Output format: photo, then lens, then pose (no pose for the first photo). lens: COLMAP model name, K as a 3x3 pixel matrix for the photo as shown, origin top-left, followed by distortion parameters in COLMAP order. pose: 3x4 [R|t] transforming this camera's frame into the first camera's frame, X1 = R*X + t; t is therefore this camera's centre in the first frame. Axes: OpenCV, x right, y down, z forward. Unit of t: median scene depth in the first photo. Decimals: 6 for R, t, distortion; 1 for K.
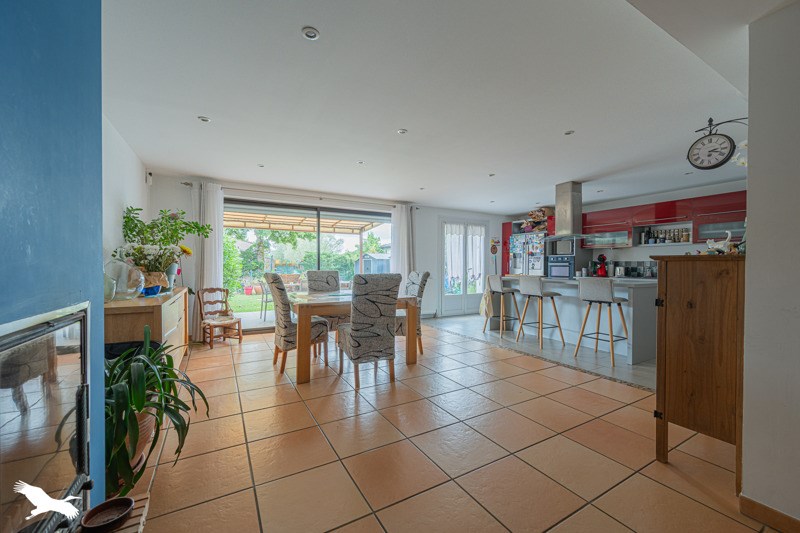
lens RADIAL K [[313.4, 0, 400.3], [0, 313.4, 266.5], [0, 0, 1]] dist [0.000801, 0.000135]
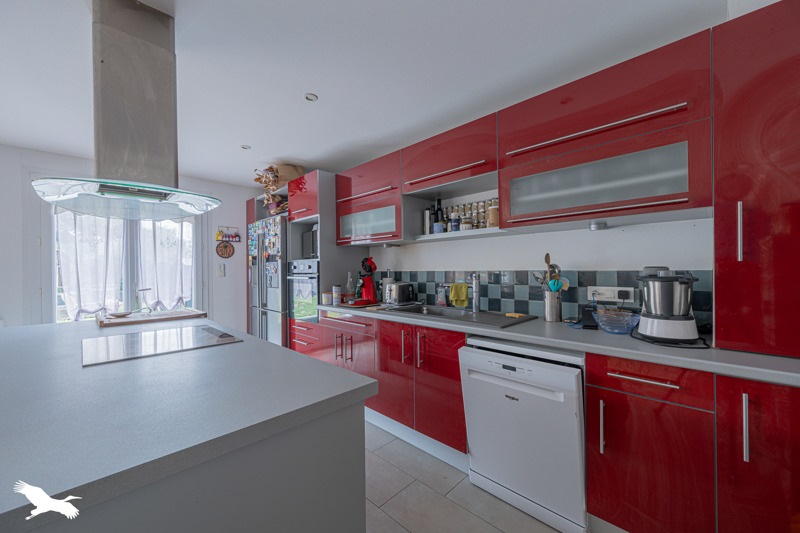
lens RADIAL K [[313.4, 0, 400.0], [0, 313.4, 265.7], [0, 0, 1]] dist [0.000801, 0.000135]
pose [[0.963862, -0.014675, 0.265997, 0.500865], [0.018121, 0.999781, -0.010505, -0.017752], [-0.265785, 0.014946, 0.963917, 0.464554]]
